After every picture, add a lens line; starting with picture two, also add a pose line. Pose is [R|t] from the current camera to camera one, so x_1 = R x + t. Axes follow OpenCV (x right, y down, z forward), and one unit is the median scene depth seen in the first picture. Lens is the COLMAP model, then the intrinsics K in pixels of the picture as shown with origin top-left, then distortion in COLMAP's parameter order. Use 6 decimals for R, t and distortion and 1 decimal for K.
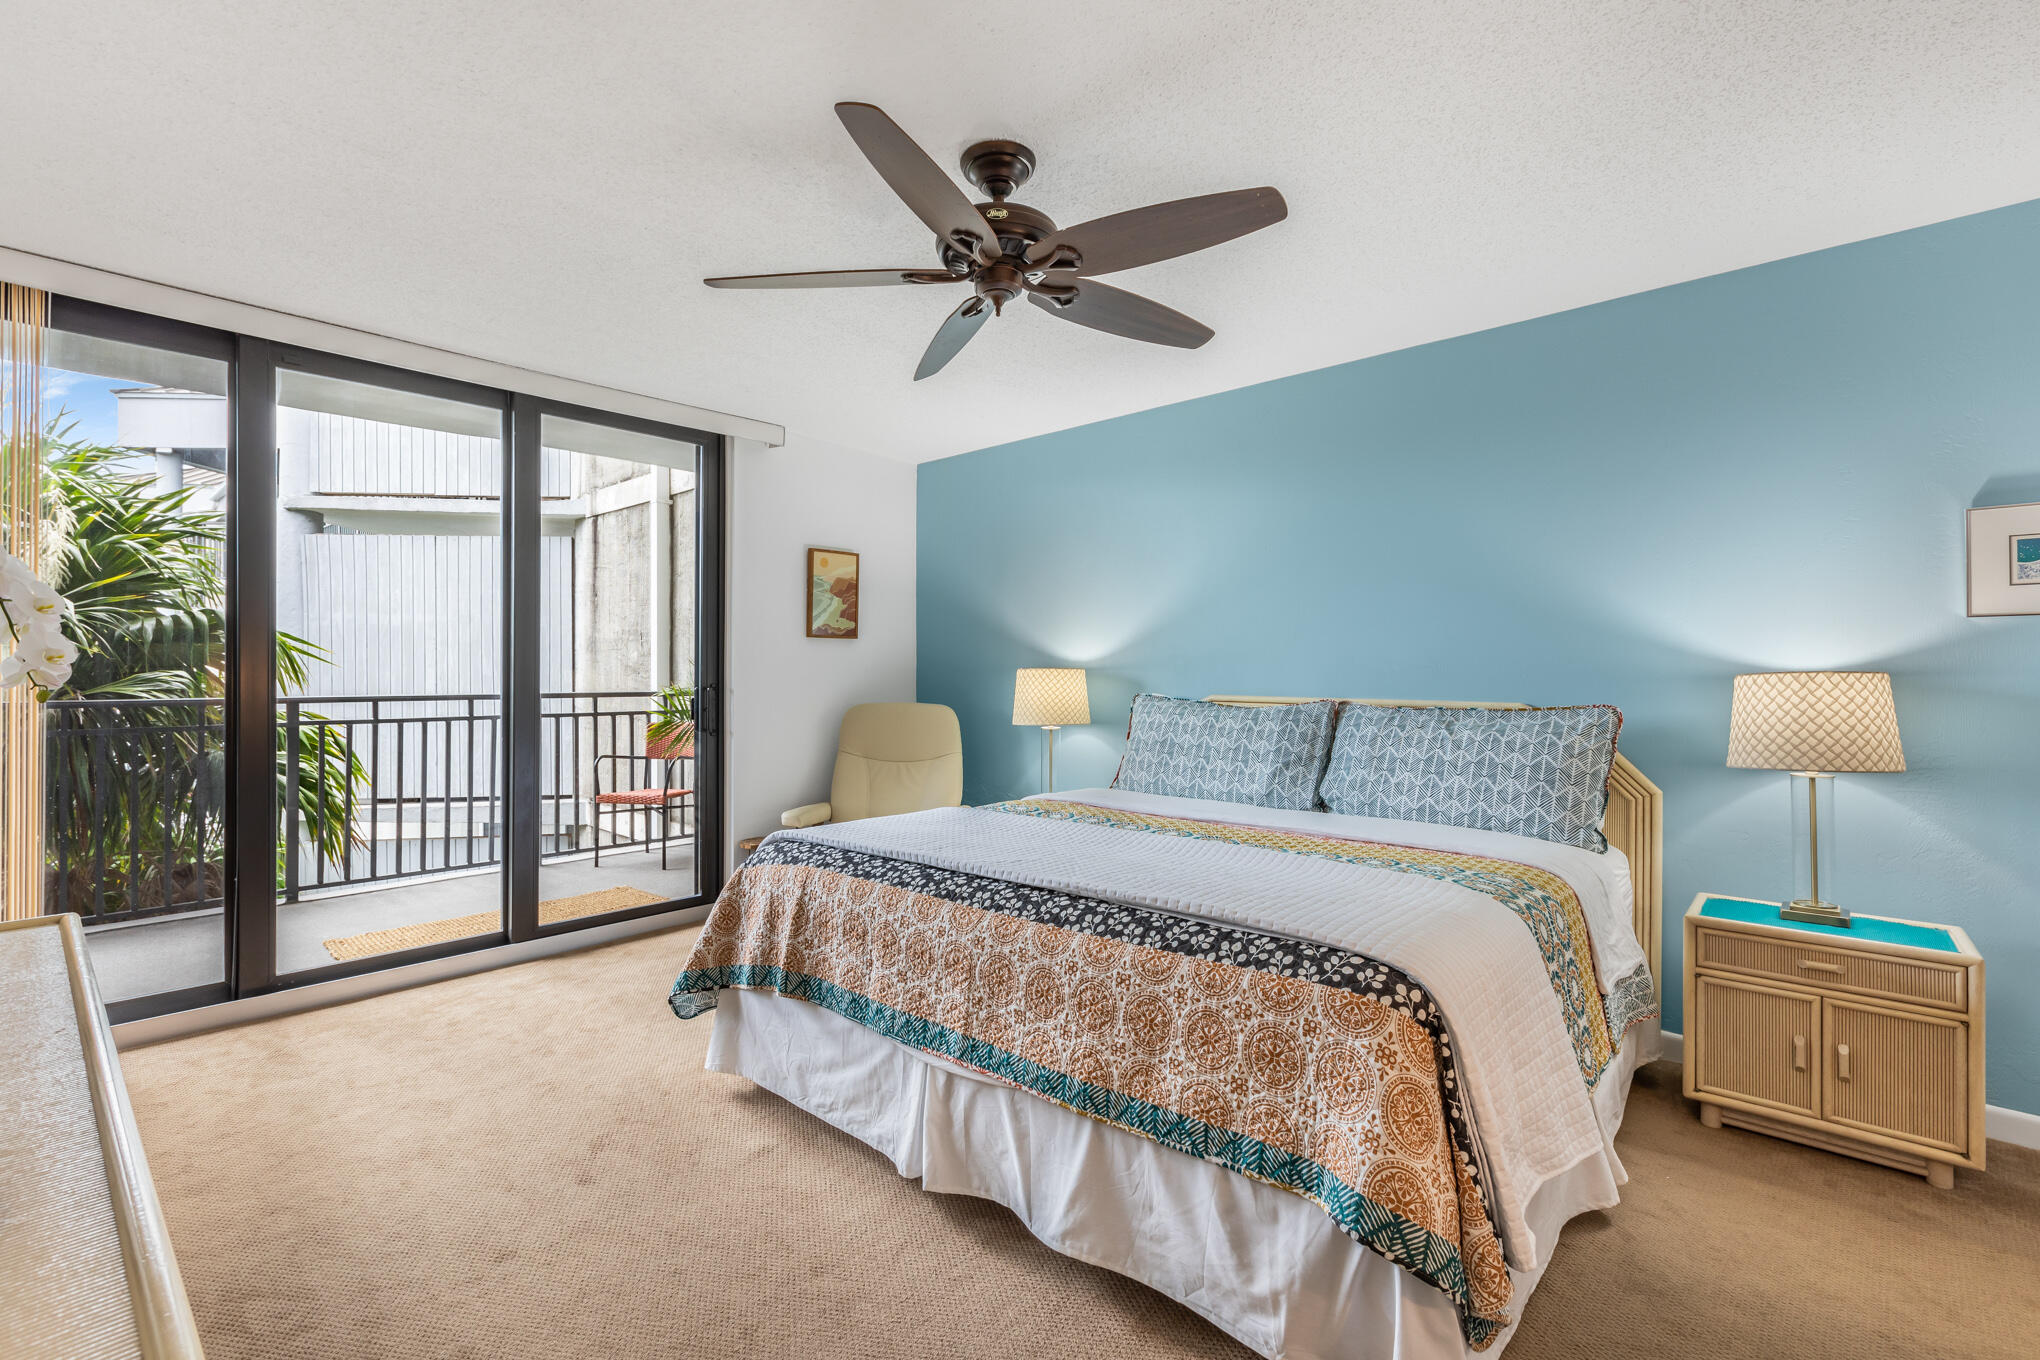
lens RADIAL K [[917.0, 0, 1016.5], [0, 917.0, 665.0], [0, 0, 1]] dist [-0.000053, 0.000177]
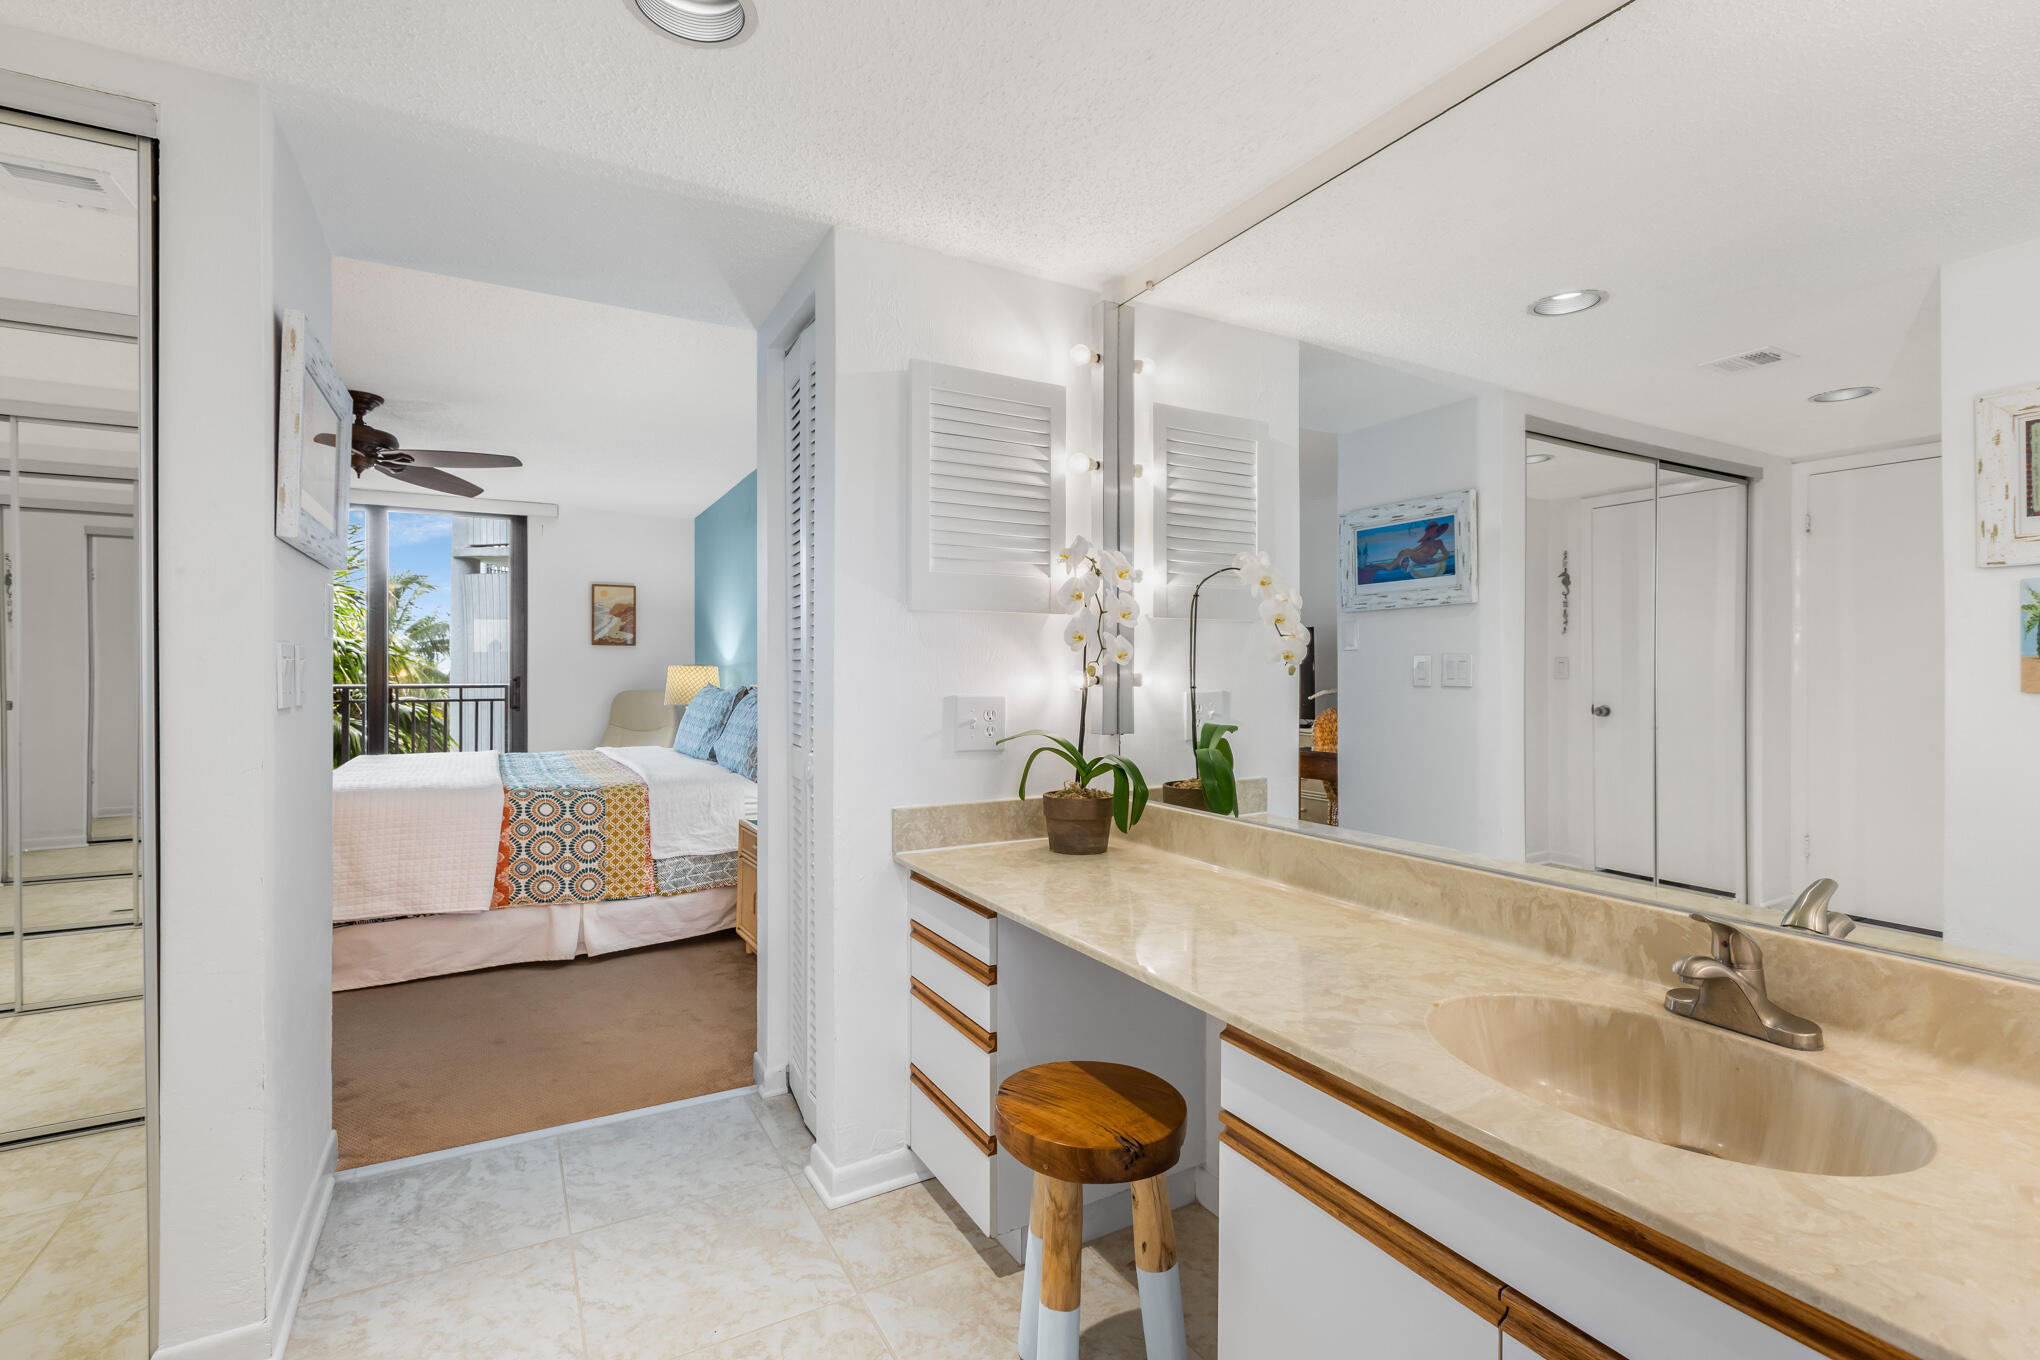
lens RADIAL K [[917.0, 0, 1016.5], [0, 917.0, 665.0], [0, 0, 1]] dist [-0.000053, 0.000177]
pose [[0.944395, 0.000614, -0.328812, 0.916815], [0.000223, 0.999997, 0.002509, -0.001014], [0.328813, -0.002443, 0.944392, -0.173525]]
